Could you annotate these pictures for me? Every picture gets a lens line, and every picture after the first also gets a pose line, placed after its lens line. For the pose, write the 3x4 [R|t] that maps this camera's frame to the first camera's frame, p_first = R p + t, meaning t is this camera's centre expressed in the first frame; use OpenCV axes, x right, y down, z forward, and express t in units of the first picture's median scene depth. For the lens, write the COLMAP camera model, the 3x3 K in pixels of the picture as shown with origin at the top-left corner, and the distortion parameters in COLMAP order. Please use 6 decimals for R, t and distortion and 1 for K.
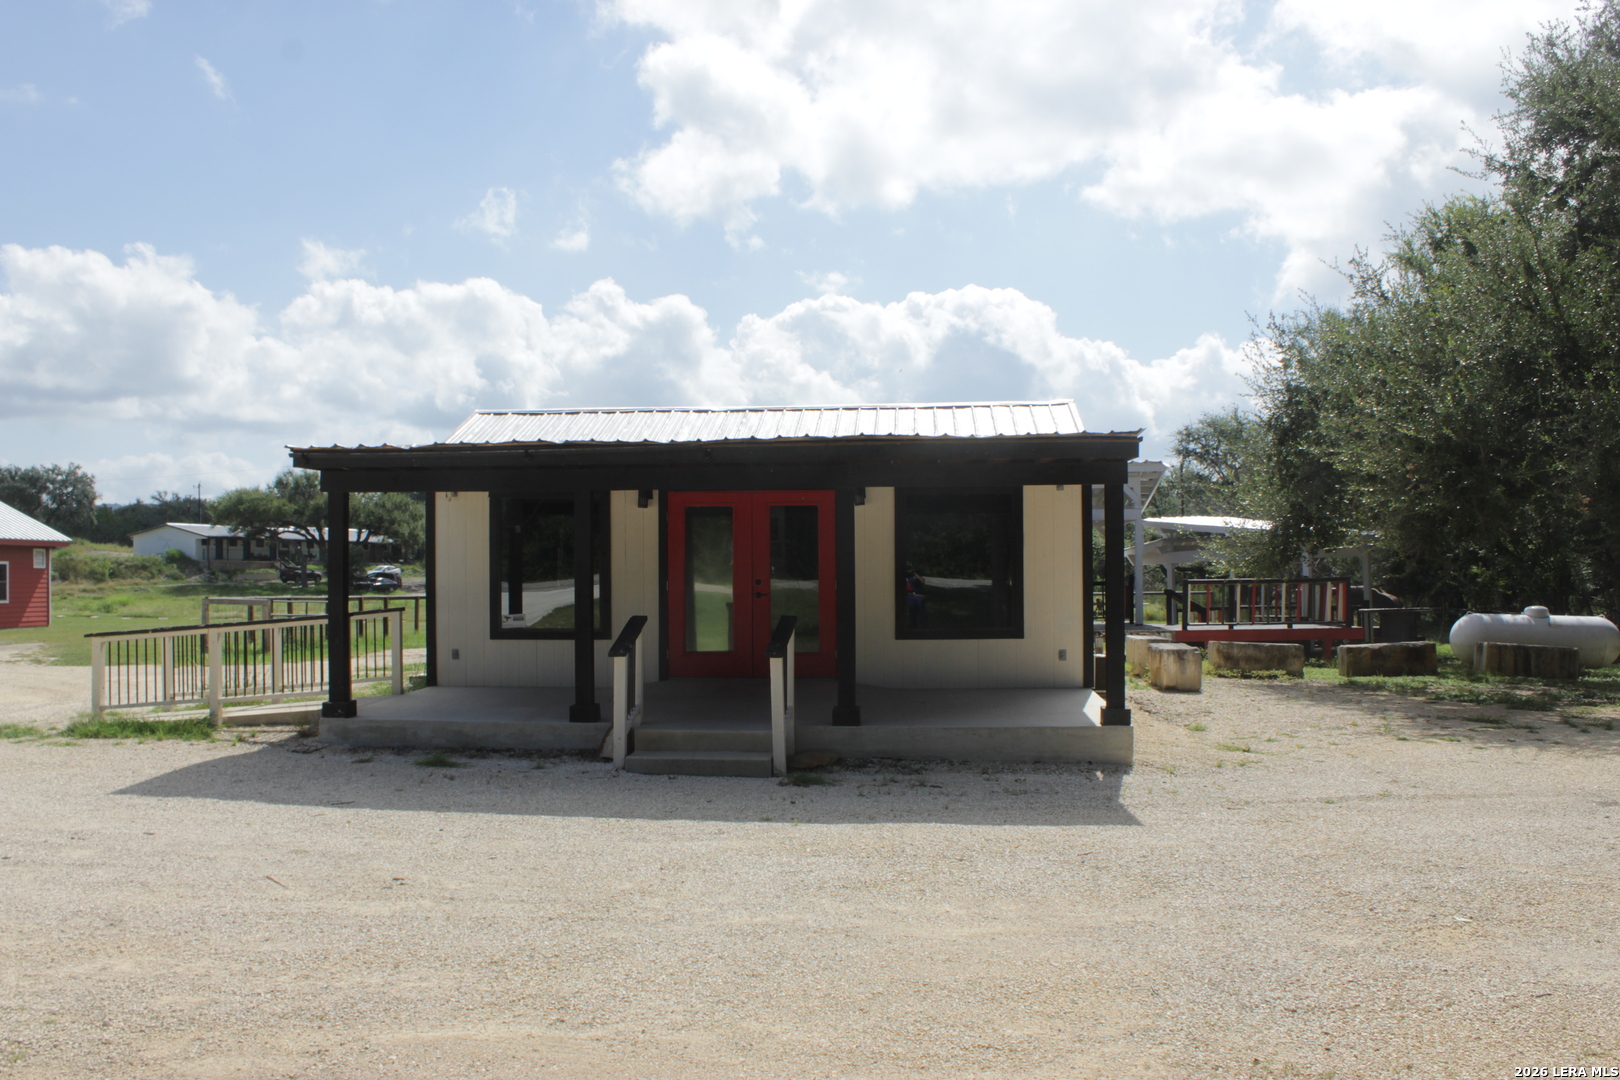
lens RADIAL K [[1509.7, 0, 809.0], [0, 1509.7, 542.2], [0, 0, 1]] dist [0.002053, 0.000000]
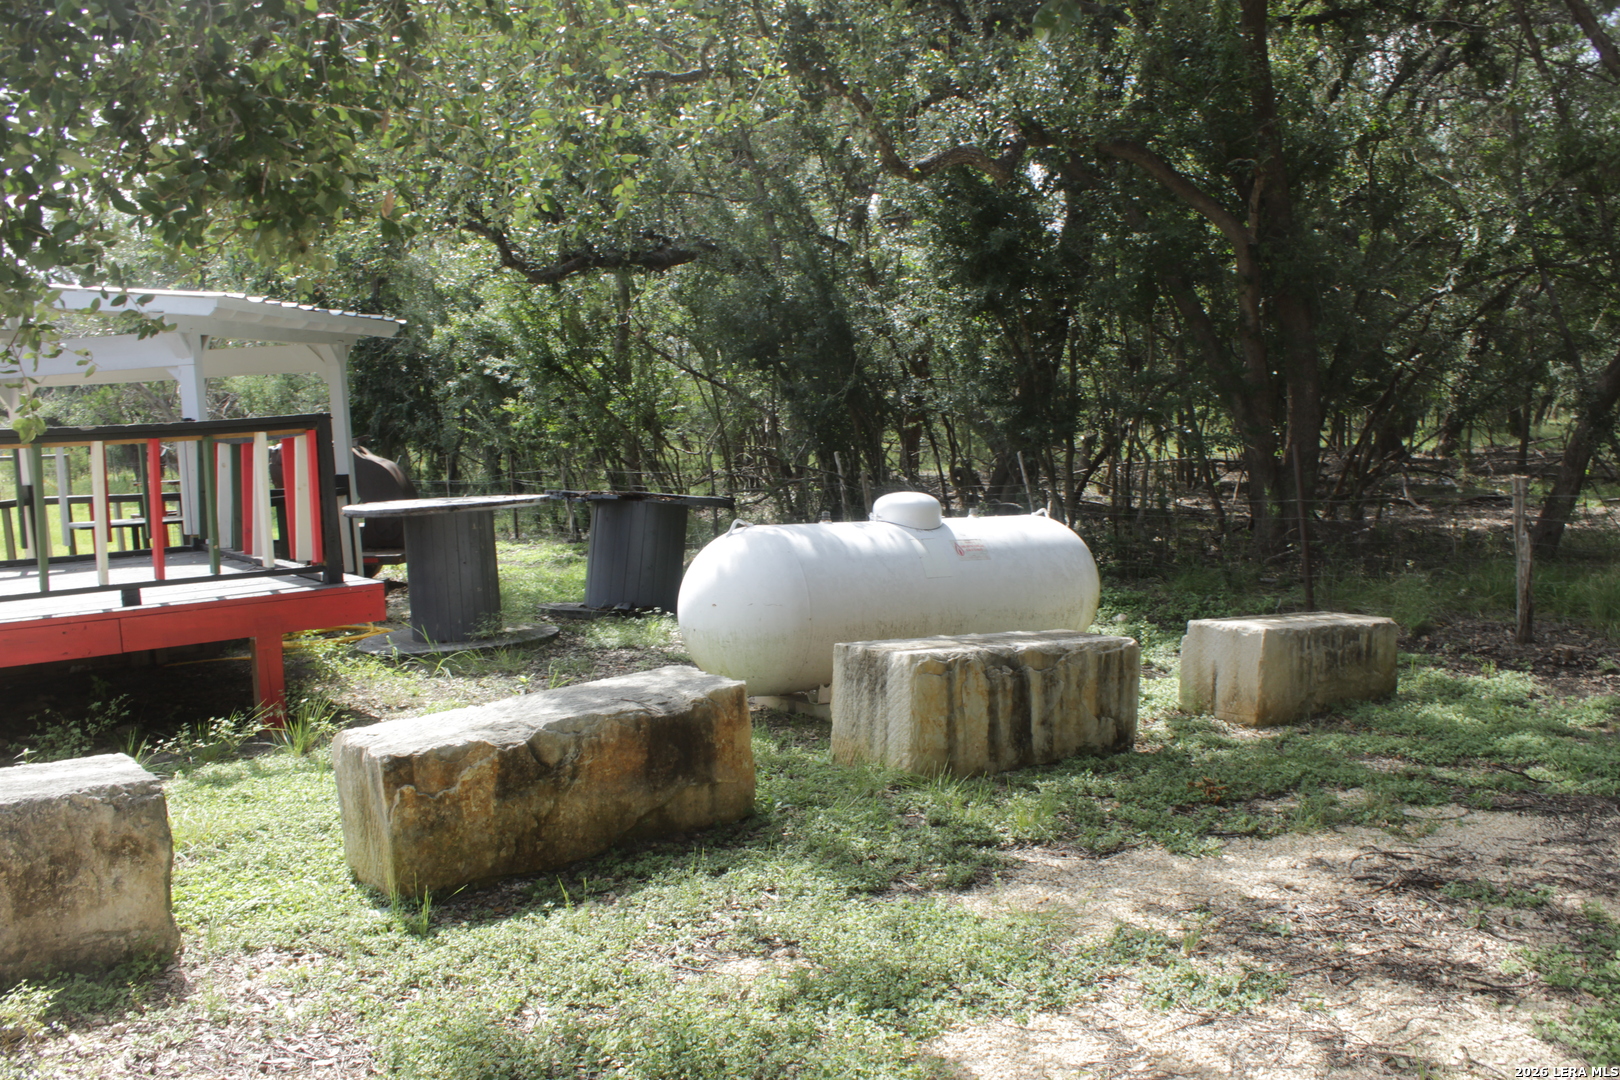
lens RADIAL K [[1356.9, 0, 809.2], [0, 1356.9, 544.2], [0, 0, 1]] dist [0.006547, 0.004488]
pose [[0.740345, -0.072307, 0.668327, 0.265890], [-0.000573, 0.994130, 0.108191, 0.021135], [-0.672227, -0.080482, 0.735957, 0.795532]]
